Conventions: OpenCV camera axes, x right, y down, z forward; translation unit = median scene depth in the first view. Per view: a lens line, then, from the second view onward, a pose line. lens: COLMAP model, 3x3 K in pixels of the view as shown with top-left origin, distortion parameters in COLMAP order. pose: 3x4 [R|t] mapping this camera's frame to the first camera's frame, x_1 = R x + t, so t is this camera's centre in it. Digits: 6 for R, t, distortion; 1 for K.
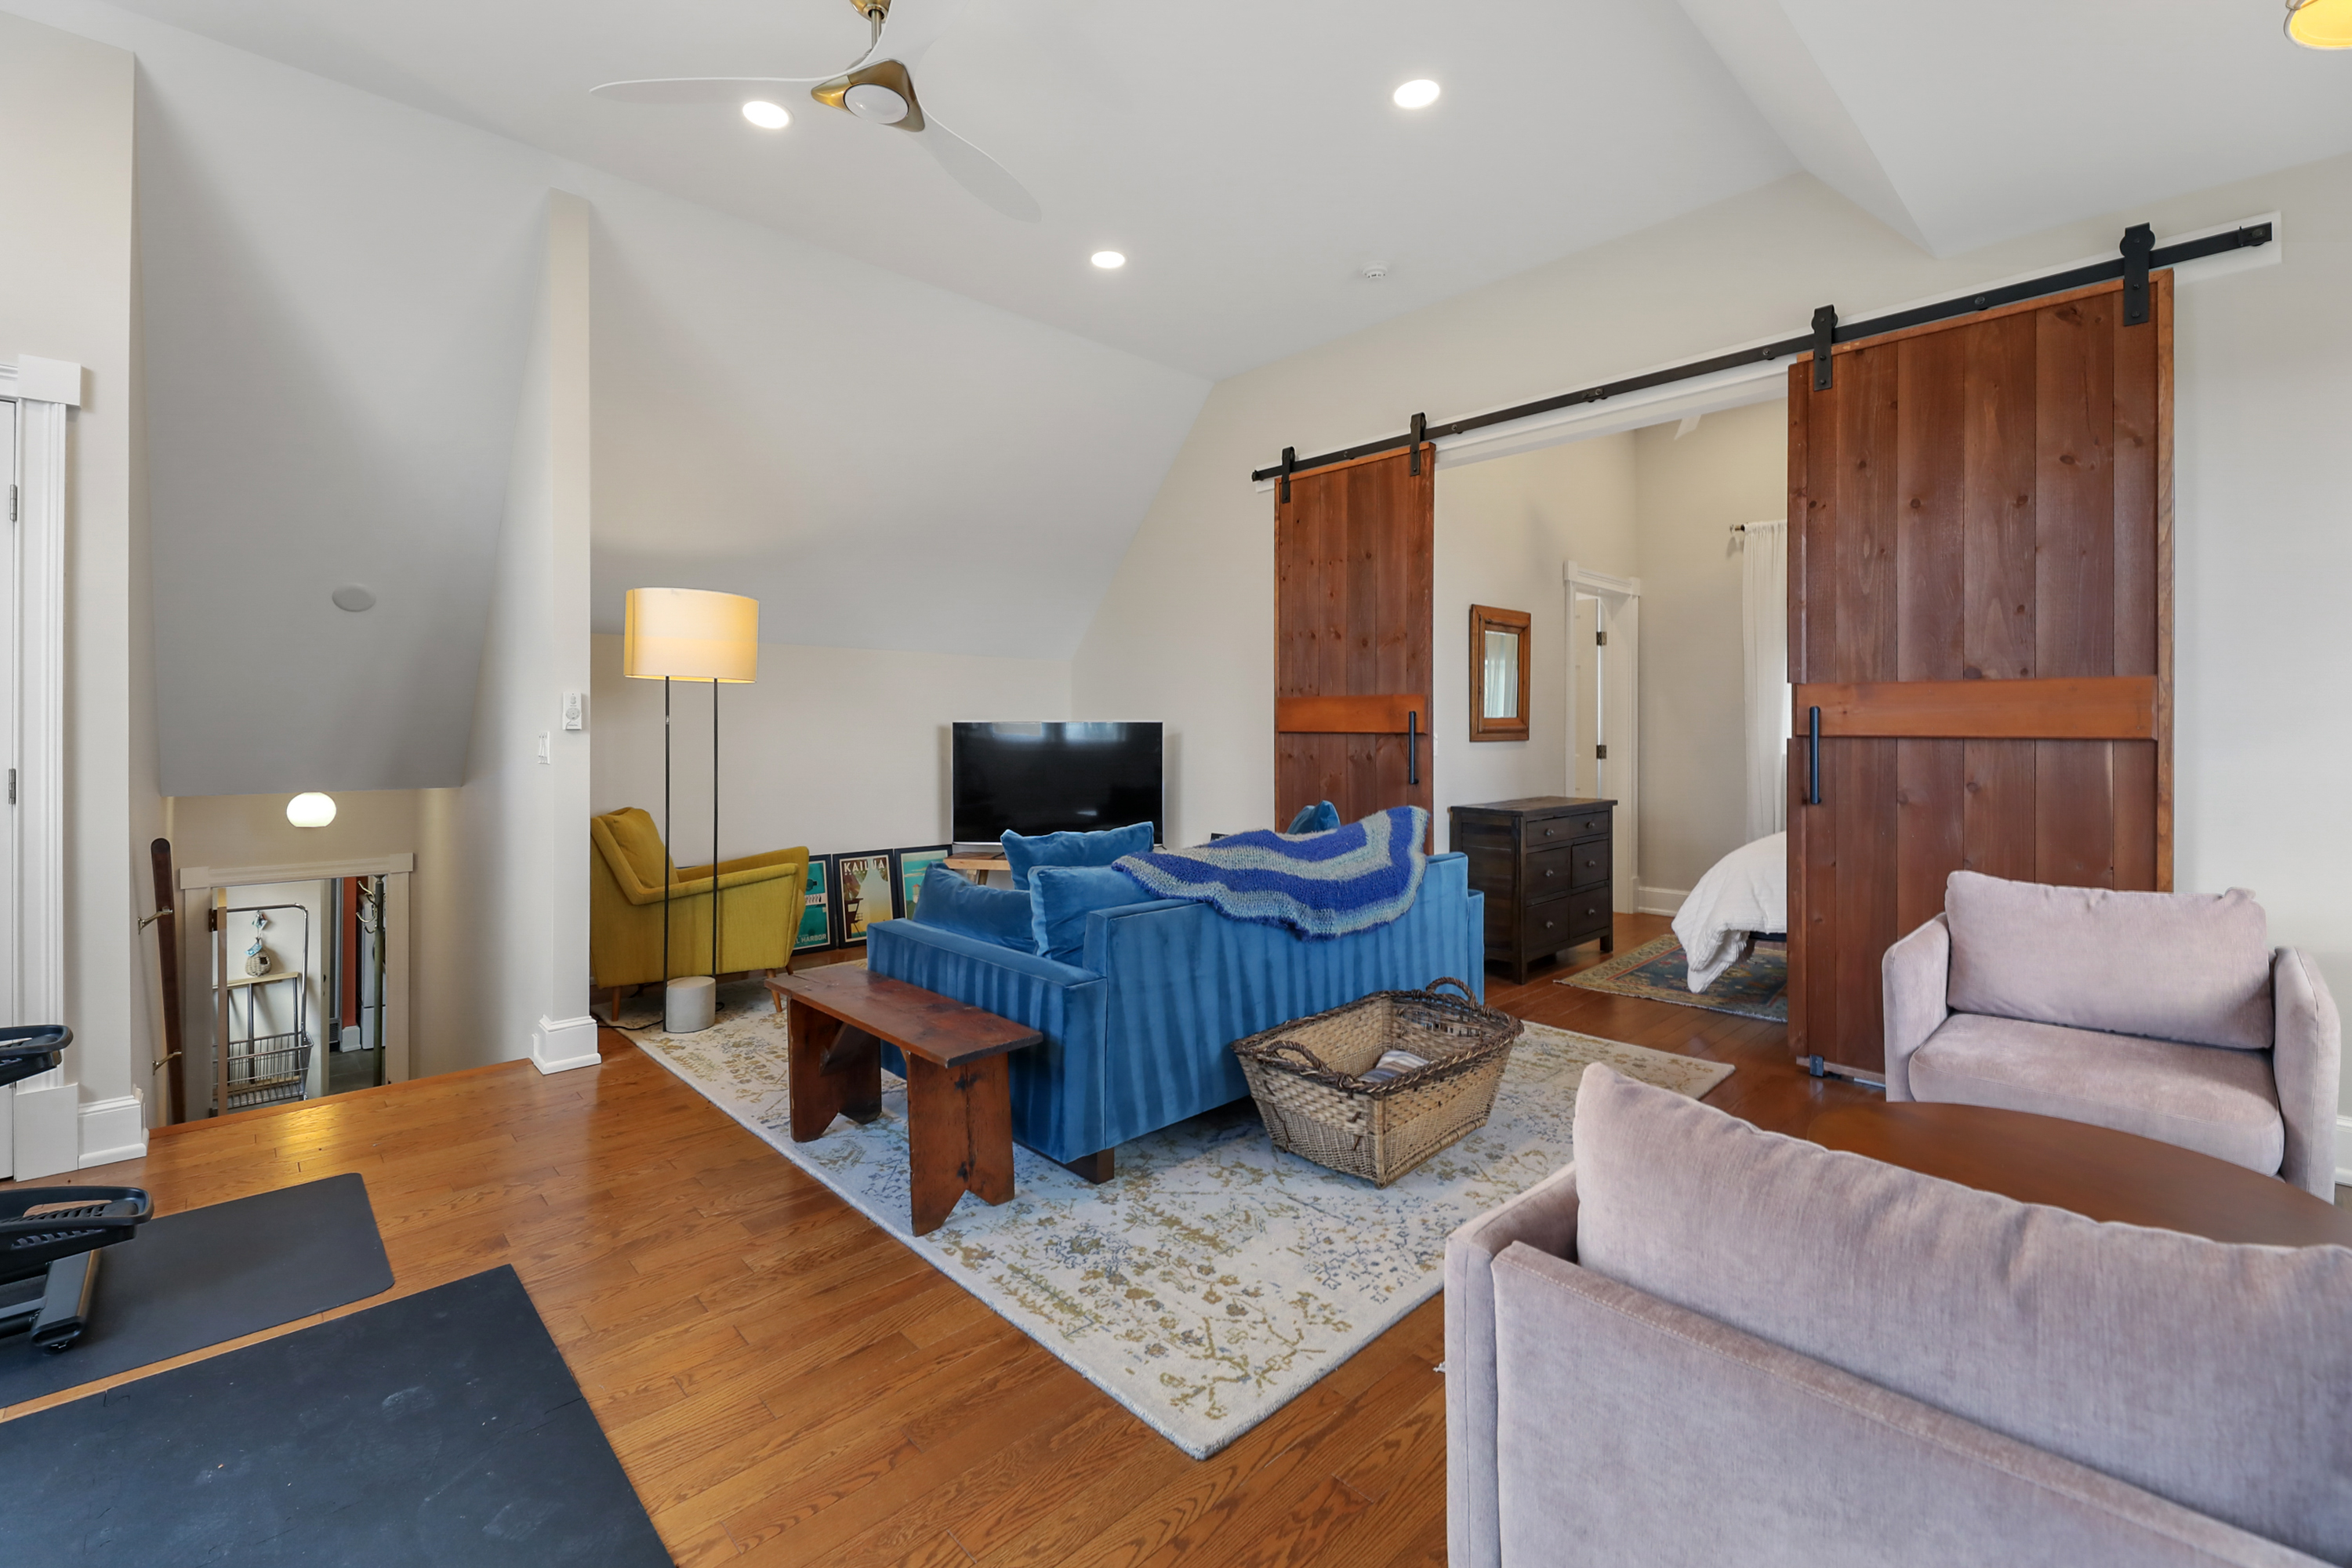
lens RADIAL K [[984.9, 0, 1185.8], [0, 984.9, 729.8], [0, 0, 1]] dist [0.000029, -0.002025]
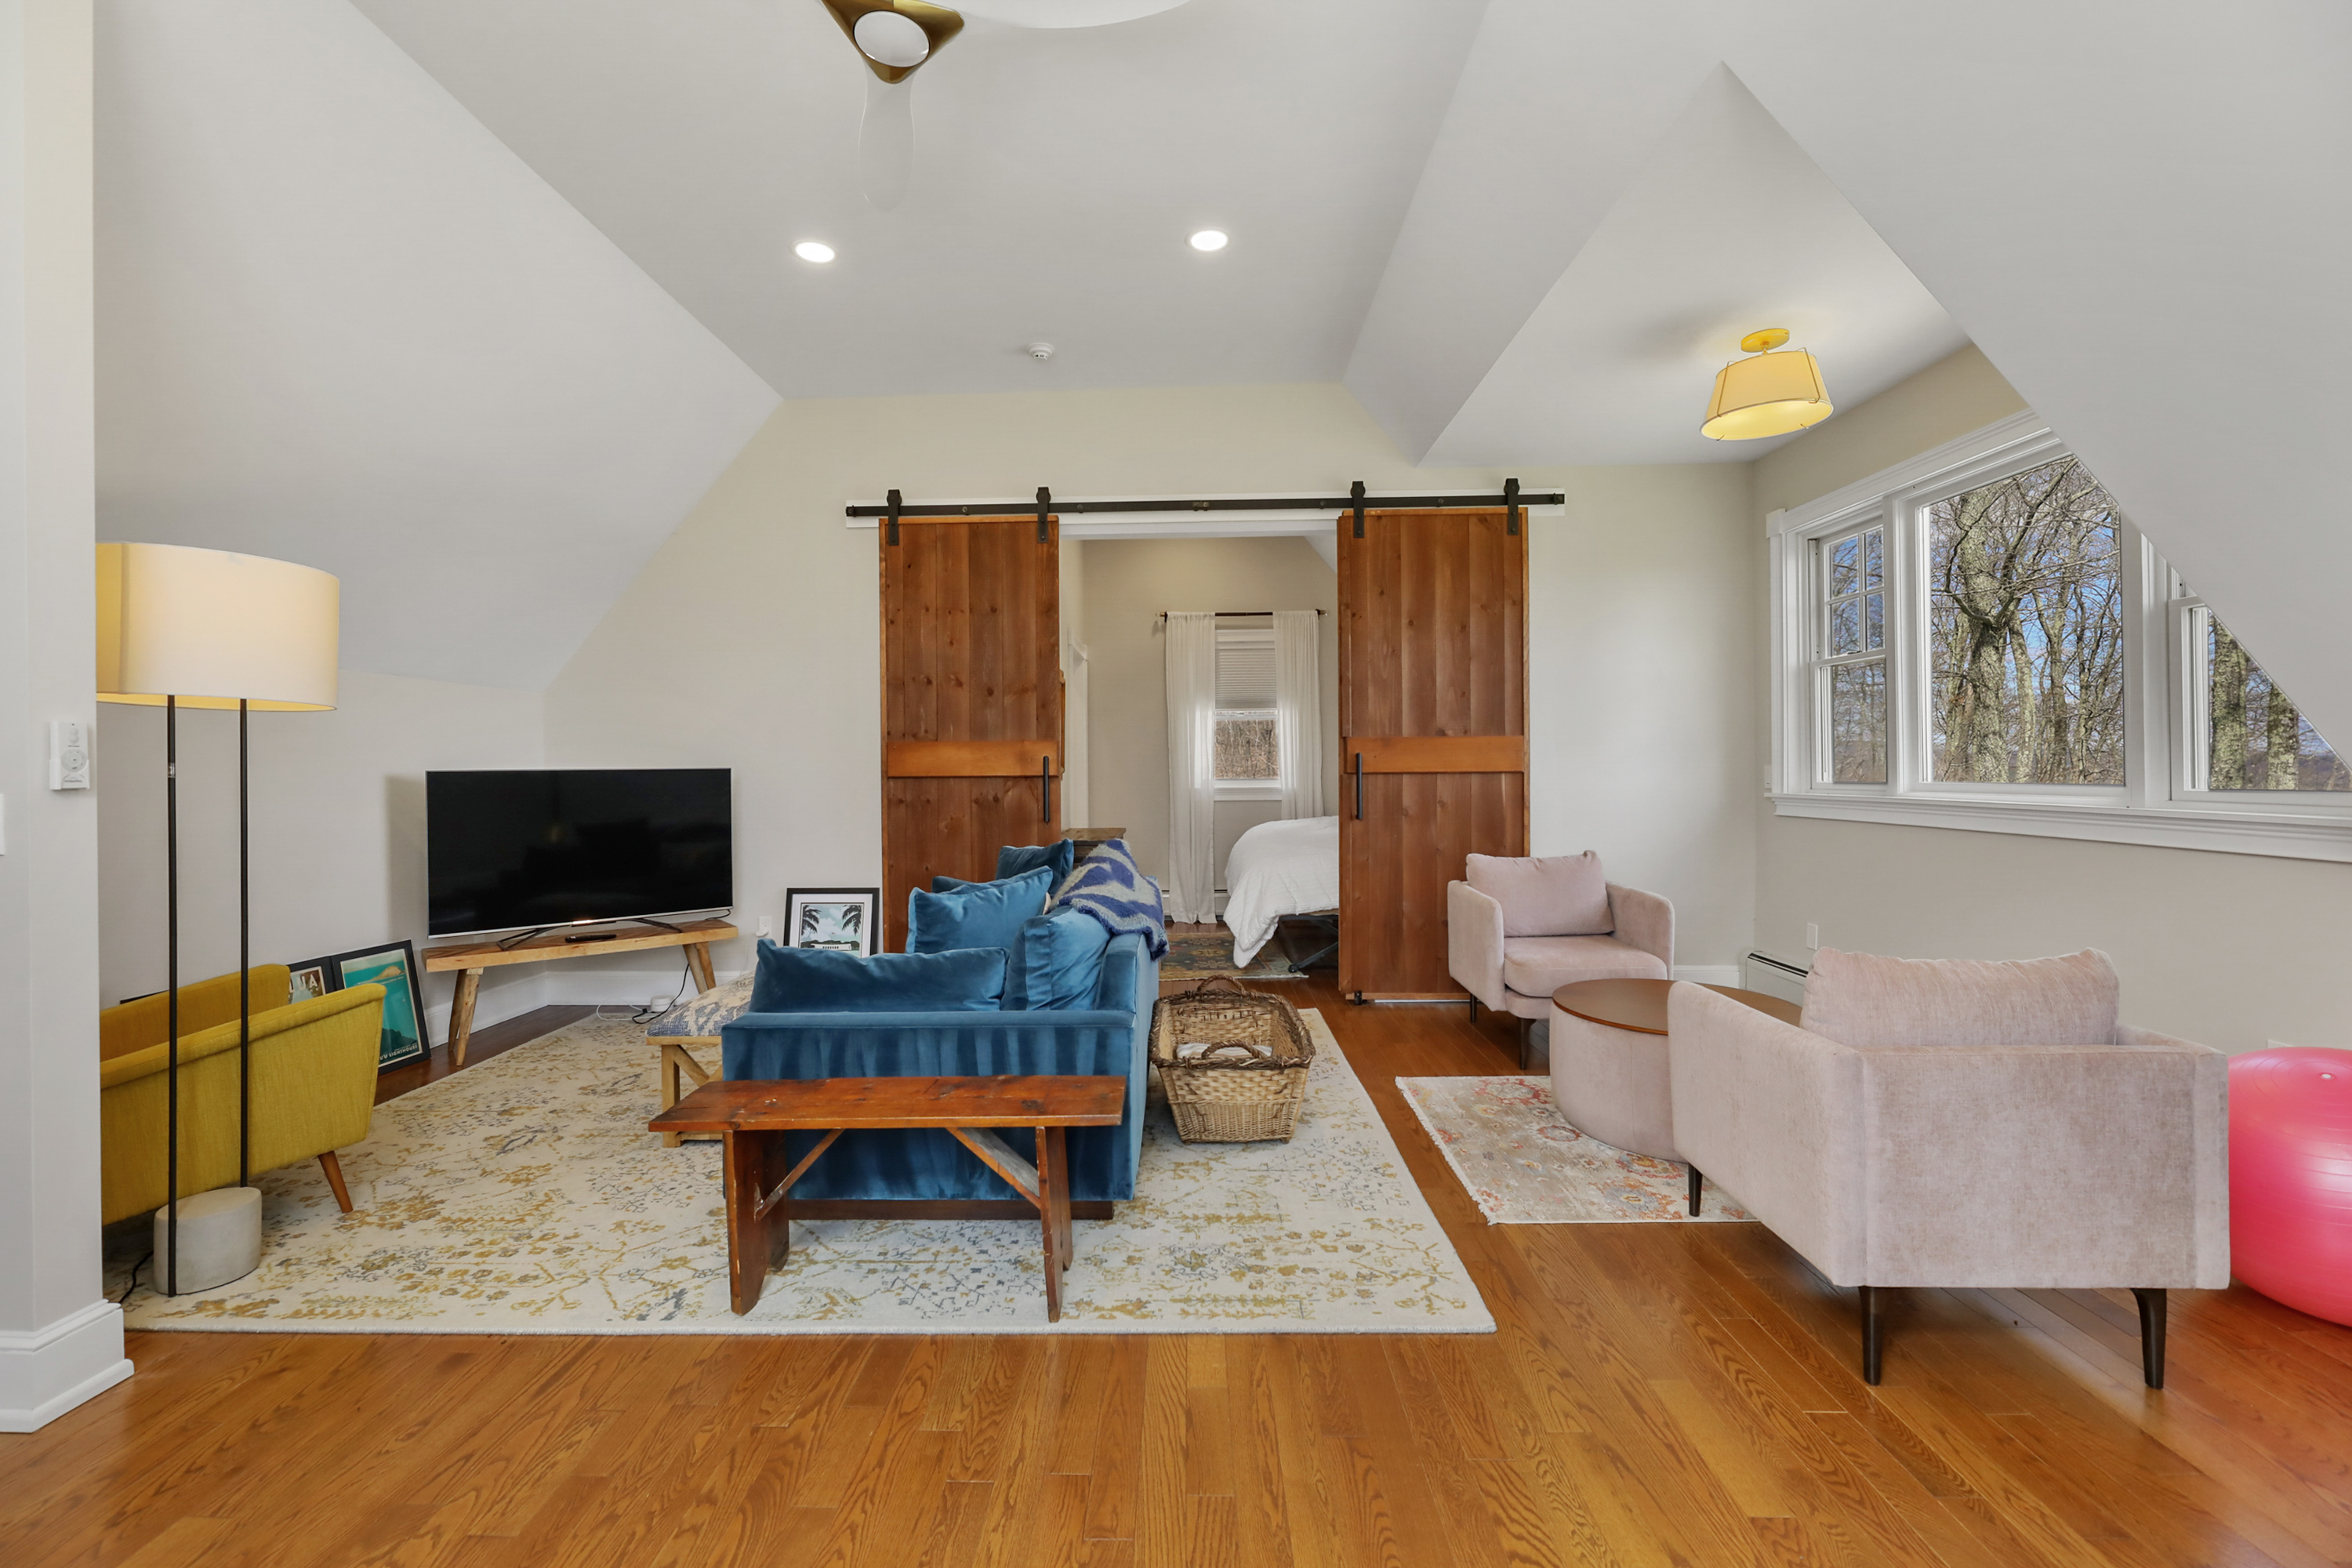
lens RADIAL K [[940.0, 0, 1170.9], [0, 940.0, 777.0], [0, 0, 1]] dist [-0.003797, -0.000603]
pose [[0.713053, -0.015915, 0.700929, -0.553287], [0.013189, 0.999870, 0.009285, -0.004017], [-0.700986, 0.002624, 0.713170, 0.199607]]
